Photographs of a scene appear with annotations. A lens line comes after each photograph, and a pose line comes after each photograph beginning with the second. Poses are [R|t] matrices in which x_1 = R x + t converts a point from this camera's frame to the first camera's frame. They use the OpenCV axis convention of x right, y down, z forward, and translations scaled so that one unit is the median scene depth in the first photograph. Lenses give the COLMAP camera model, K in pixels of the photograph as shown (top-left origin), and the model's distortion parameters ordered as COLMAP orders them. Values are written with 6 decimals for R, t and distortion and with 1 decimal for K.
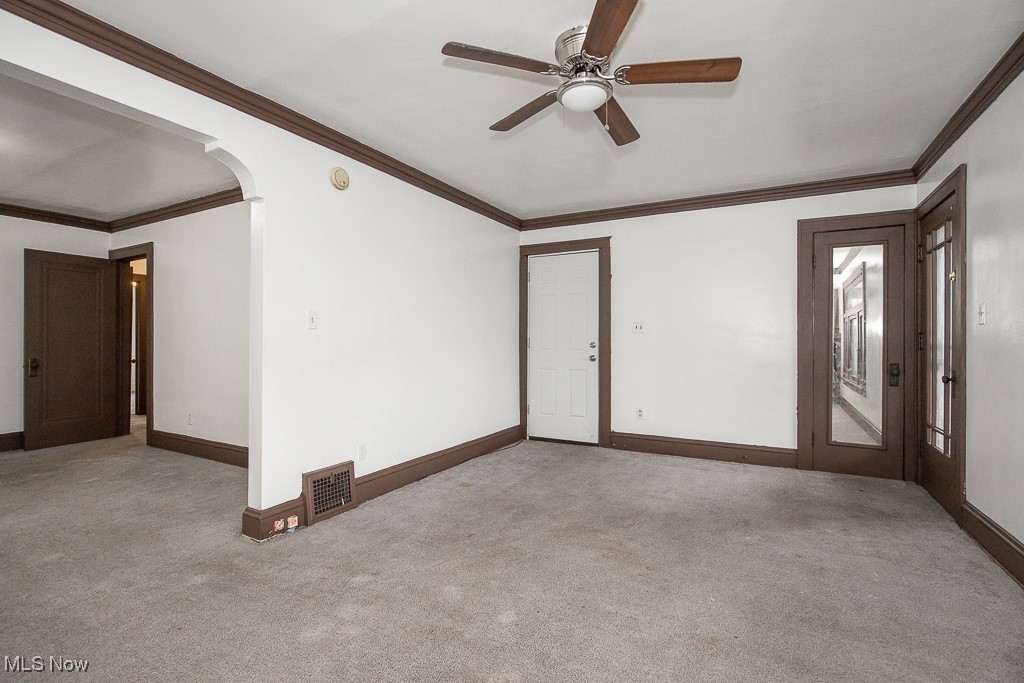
lens RADIAL K [[474.8, 0, 514.2], [0, 474.8, 336.0], [0, 0, 1]] dist [-0.003926, 0.000063]
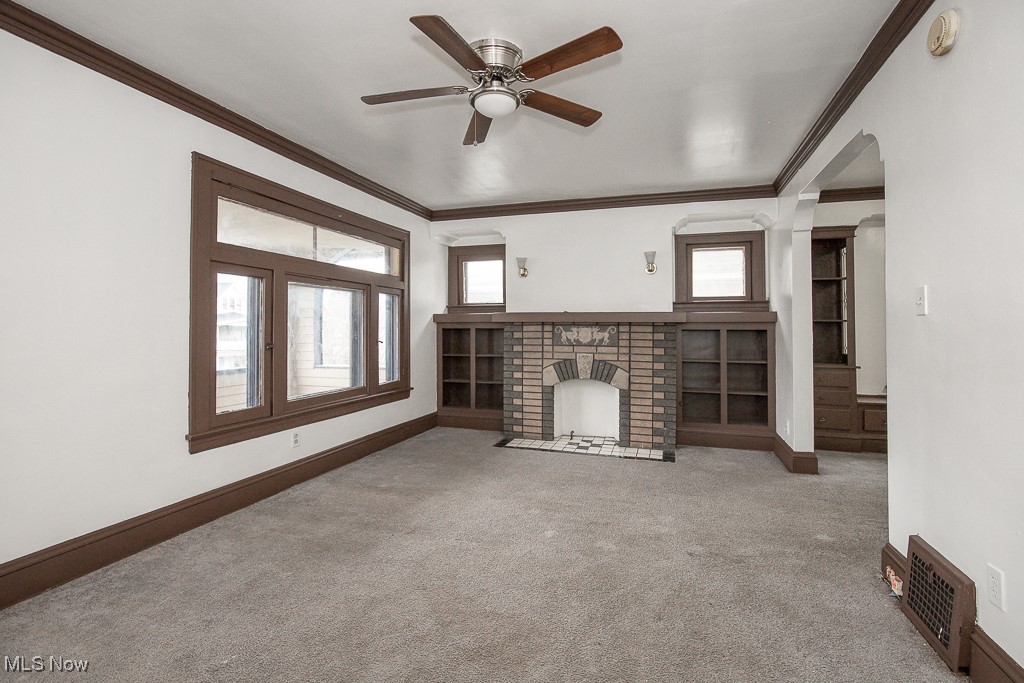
lens RADIAL K [[474.8, 0, 514.2], [0, 474.8, 336.0], [0, 0, 1]] dist [-0.003926, 0.000063]
pose [[-0.980856, 0.005515, -0.194655, 0.182079], [0.005748, 0.999983, -0.000634, 0.015956], [0.194649, -0.001741, -0.980871, 1.208347]]
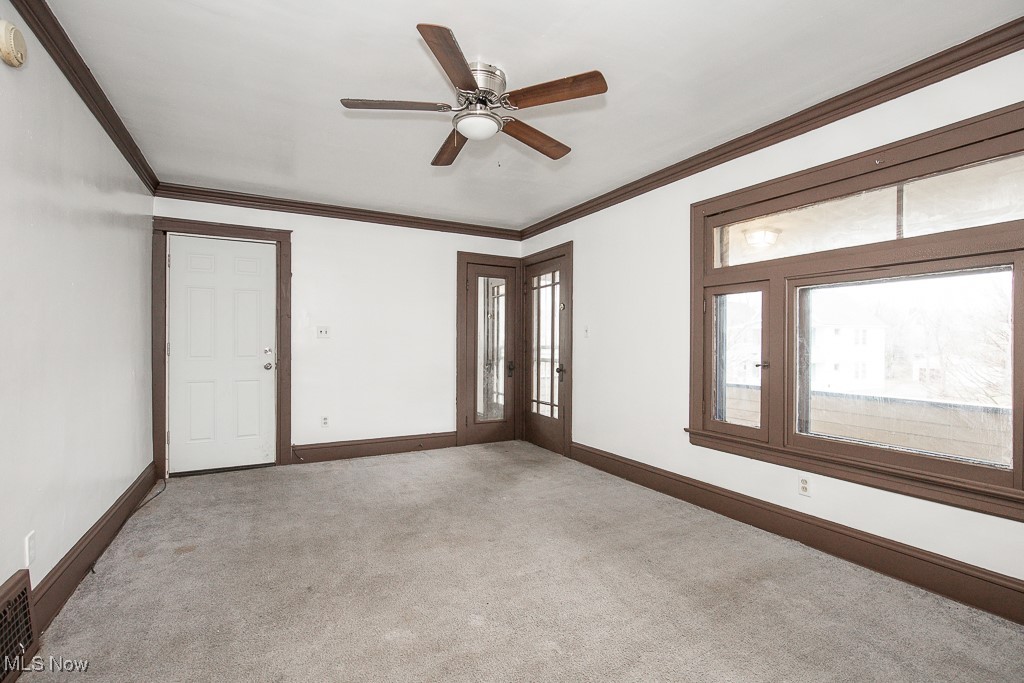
lens RADIAL K [[474.8, 0, 514.2], [0, 474.8, 336.0], [0, 0, 1]] dist [-0.003926, 0.000063]
pose [[0.541492, 0.014534, 0.840580, -0.438062], [-0.009669, 0.999892, -0.011060, -0.004066], [-0.840650, -0.002138, 0.541574, 0.200176]]
